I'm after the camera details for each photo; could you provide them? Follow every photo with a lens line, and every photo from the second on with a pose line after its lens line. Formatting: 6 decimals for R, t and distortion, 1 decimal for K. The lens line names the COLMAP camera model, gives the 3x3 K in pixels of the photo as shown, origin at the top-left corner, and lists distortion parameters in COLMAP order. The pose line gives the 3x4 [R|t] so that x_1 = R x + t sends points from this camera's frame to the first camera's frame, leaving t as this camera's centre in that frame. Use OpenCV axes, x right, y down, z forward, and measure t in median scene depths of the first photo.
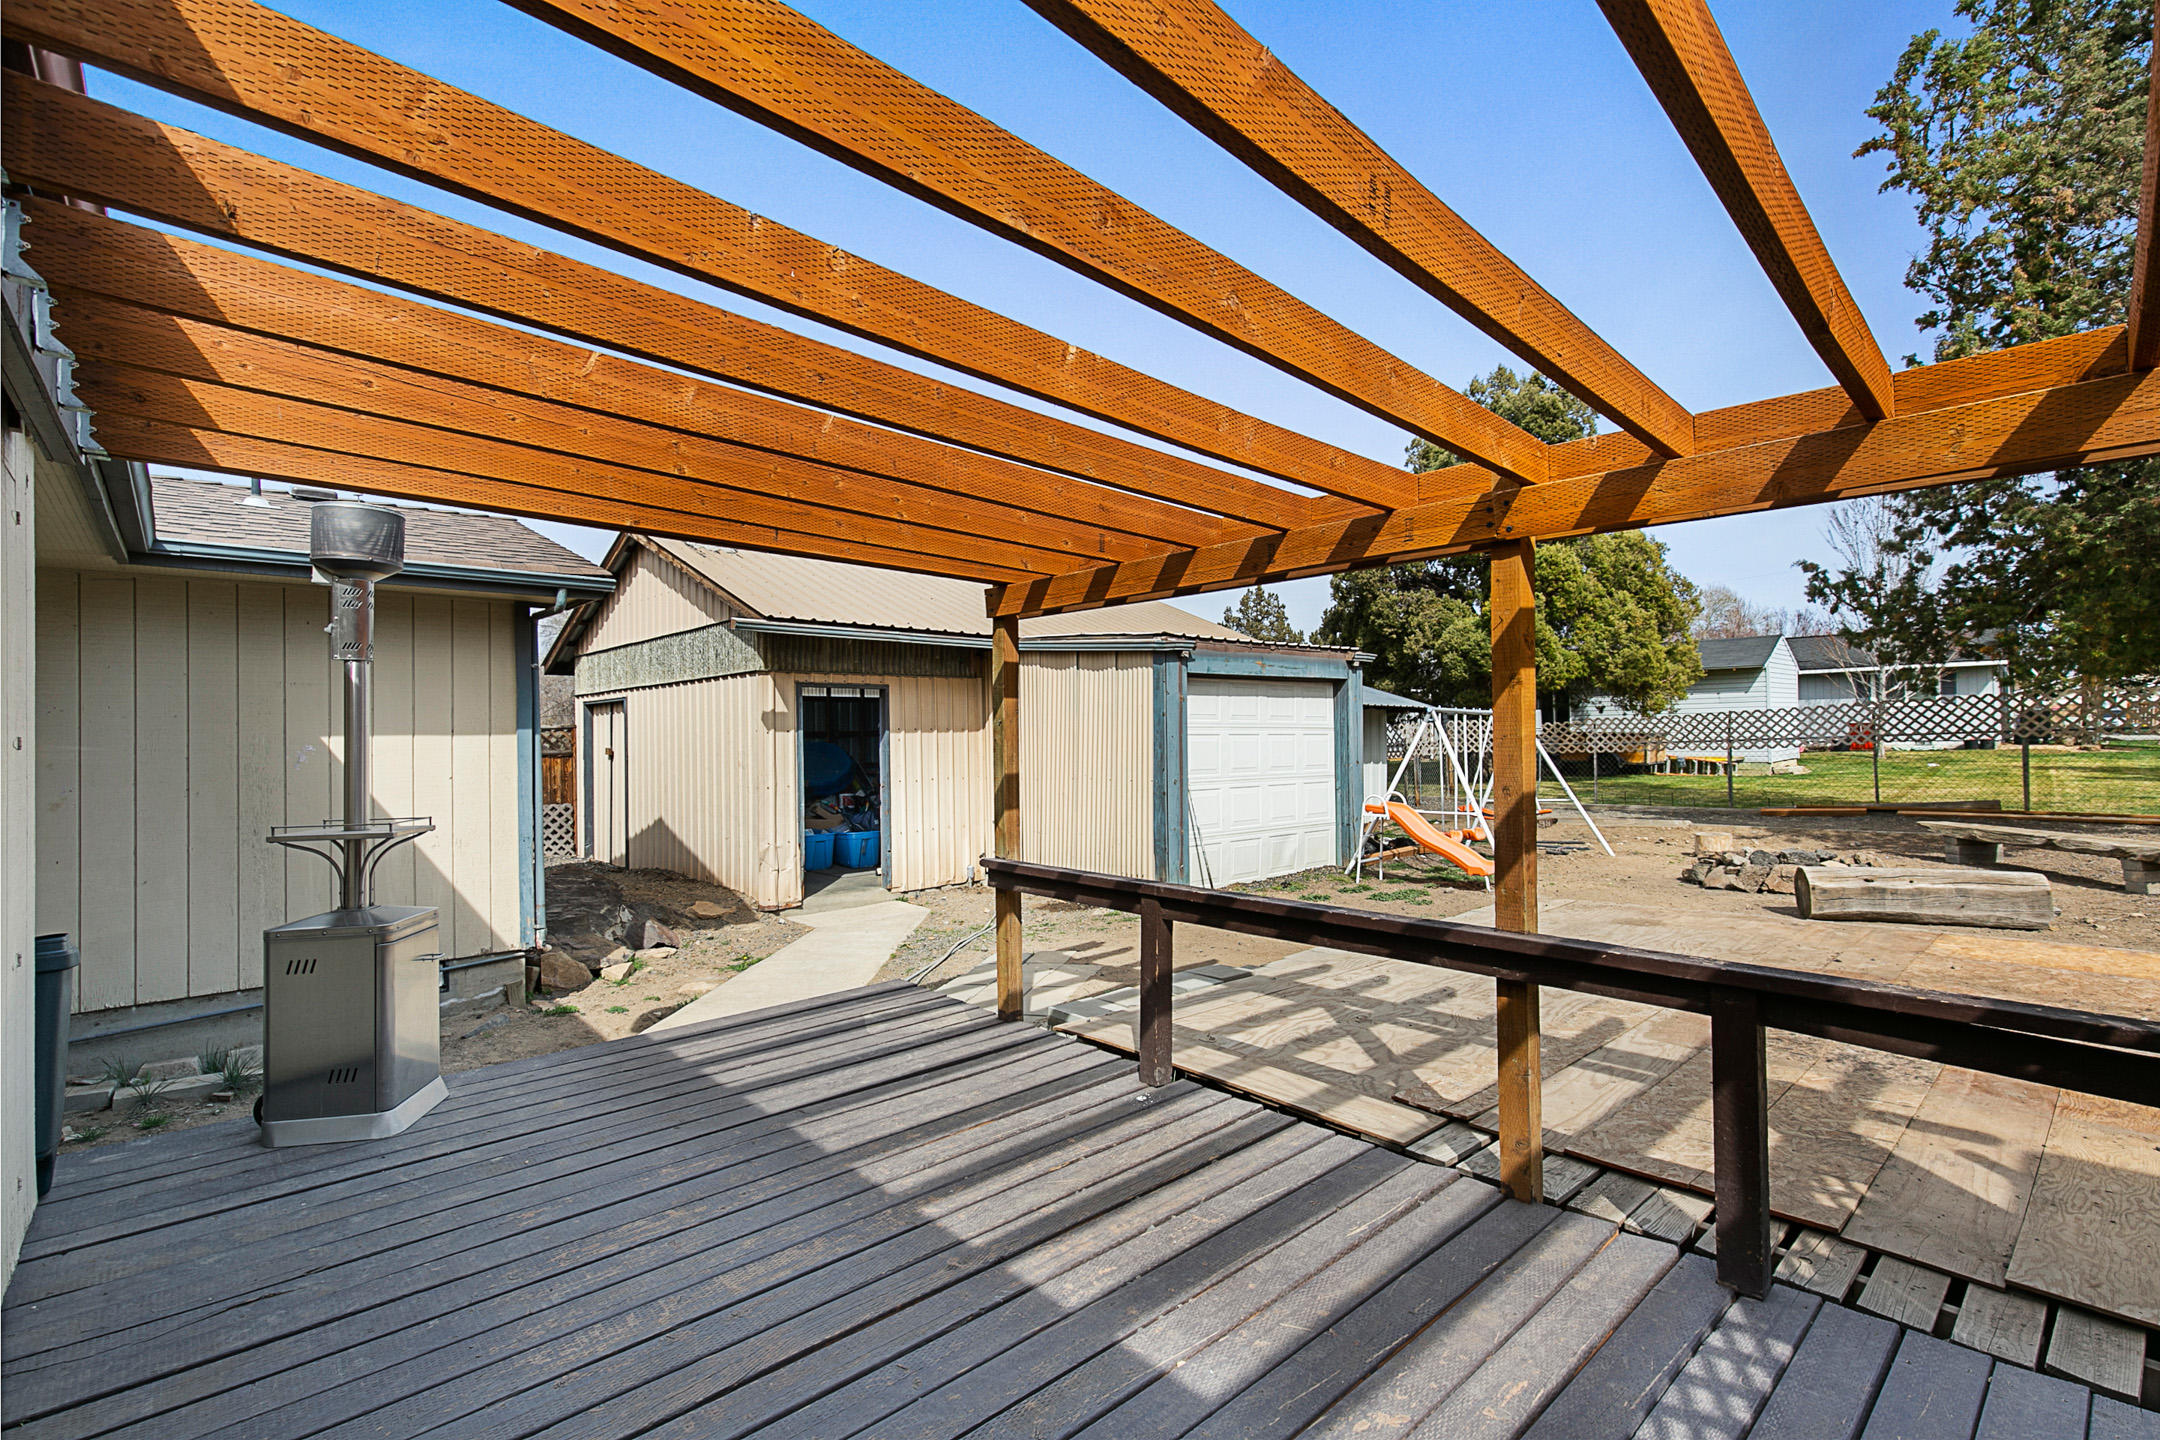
lens RADIAL K [[956.1, 0, 1079.6], [0, 956.1, 724.7], [0, 0, 1]] dist [0.005522, -0.000801]
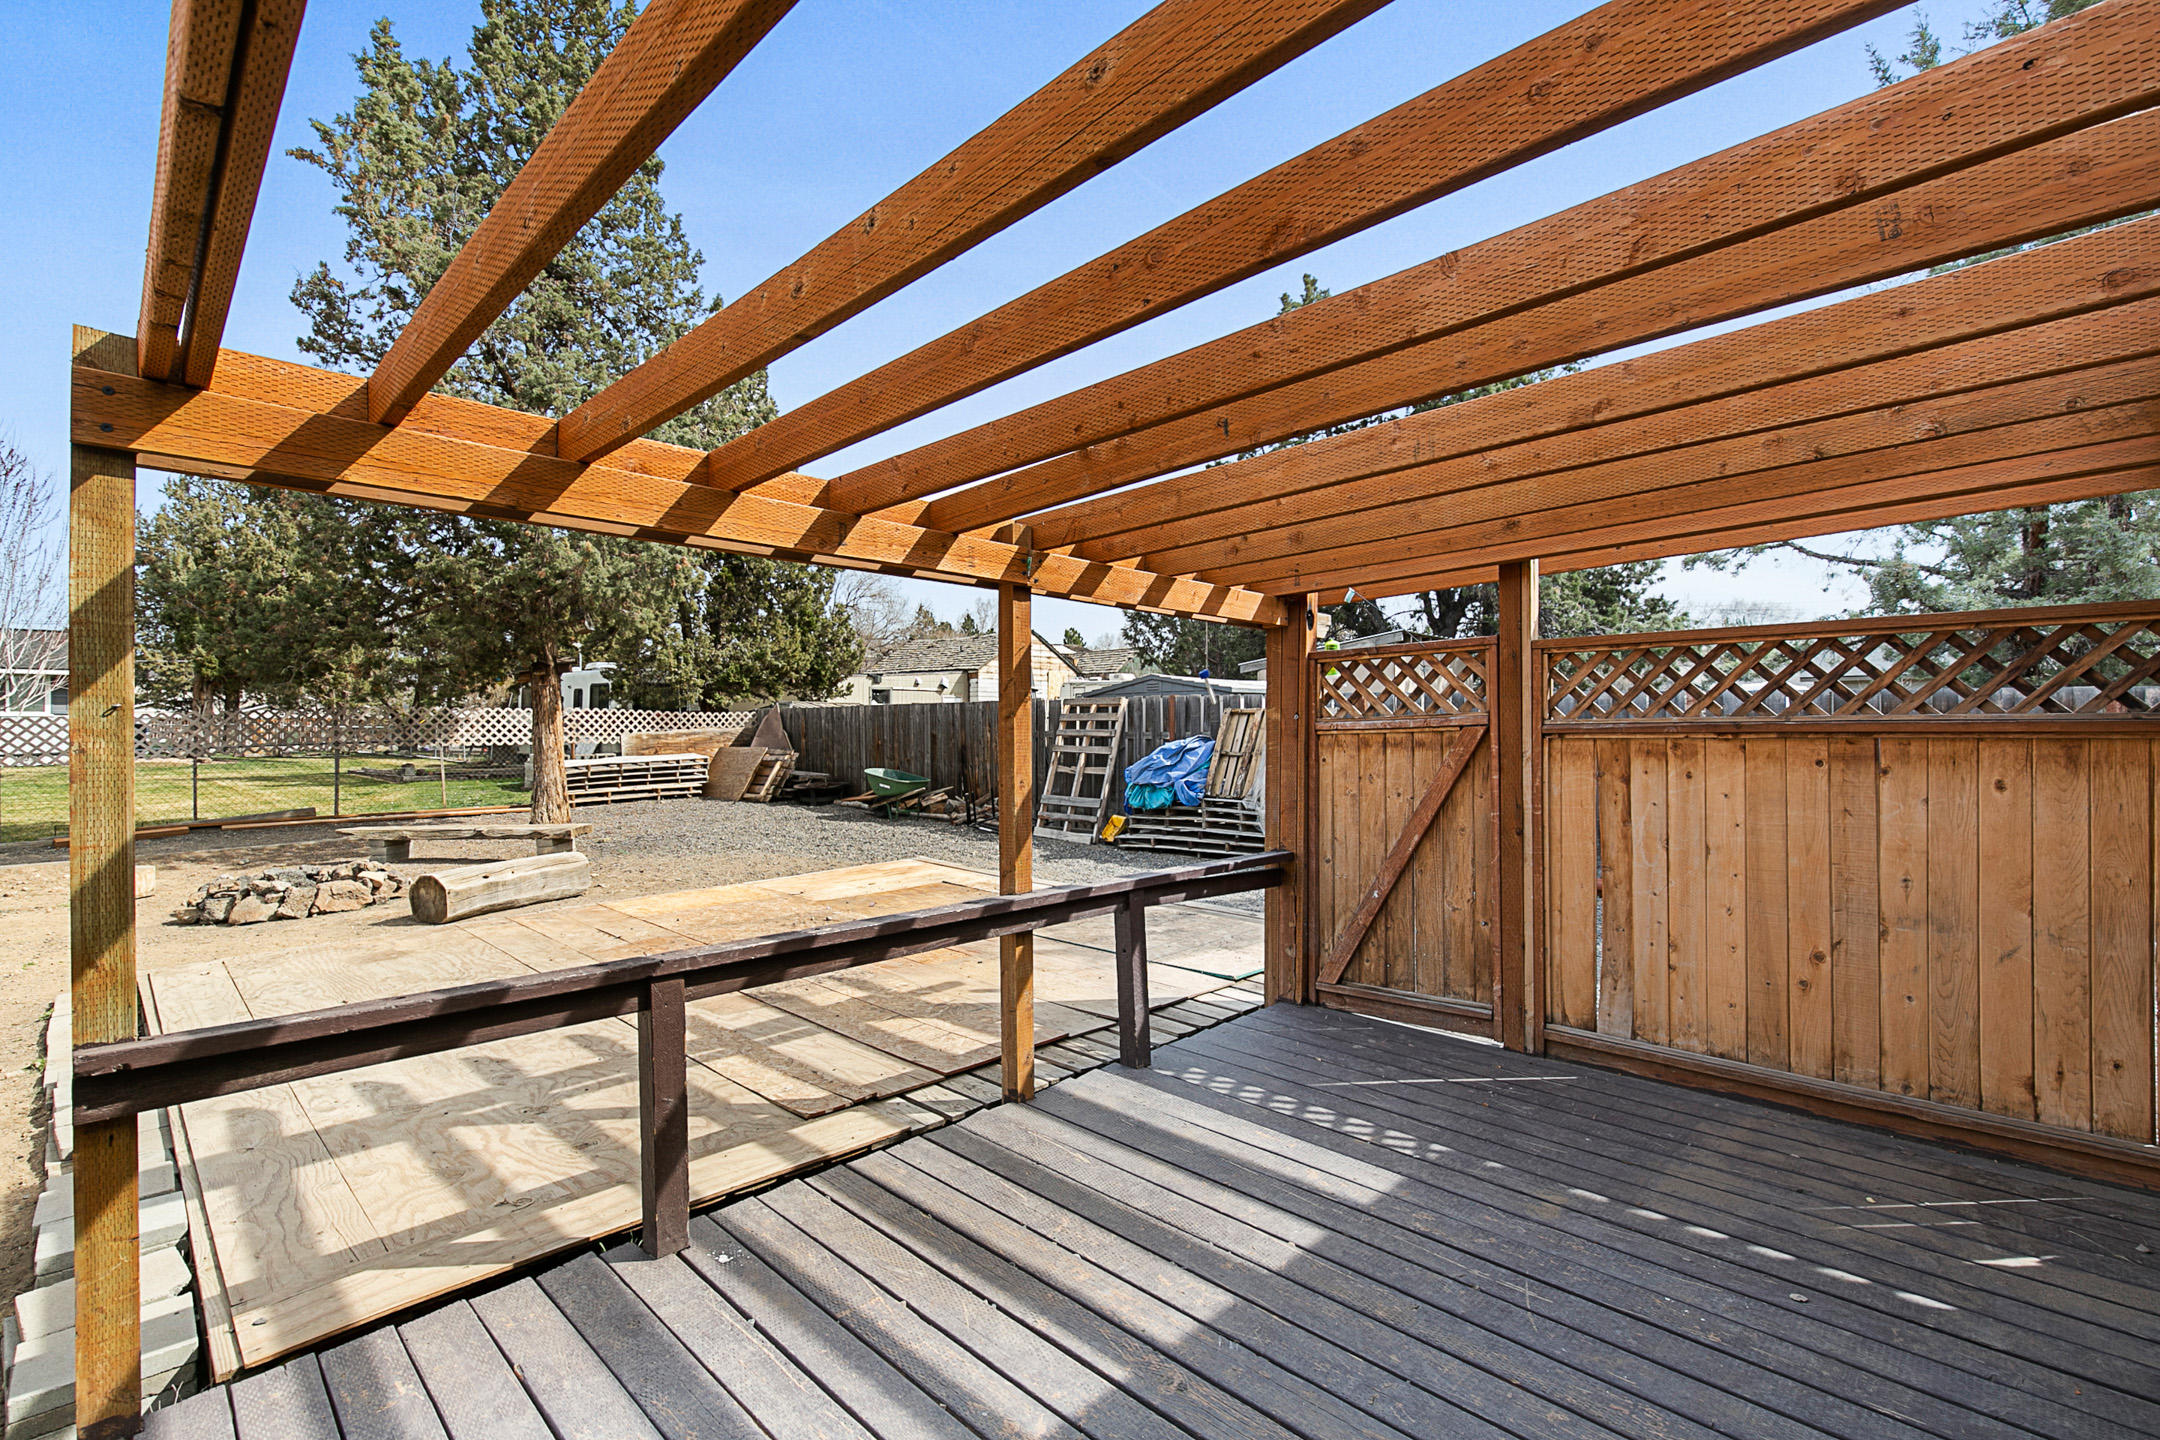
lens RADIAL K [[956.1, 0, 1087.1], [0, 956.1, 726.8], [0, 0, 1]] dist [0.005522, -0.000801]
pose [[-0.052700, 0.017942, 0.998449, -0.595952], [-0.005700, 0.999817, -0.018268, 0.012473], [-0.998594, -0.006654, -0.052588, 0.704272]]
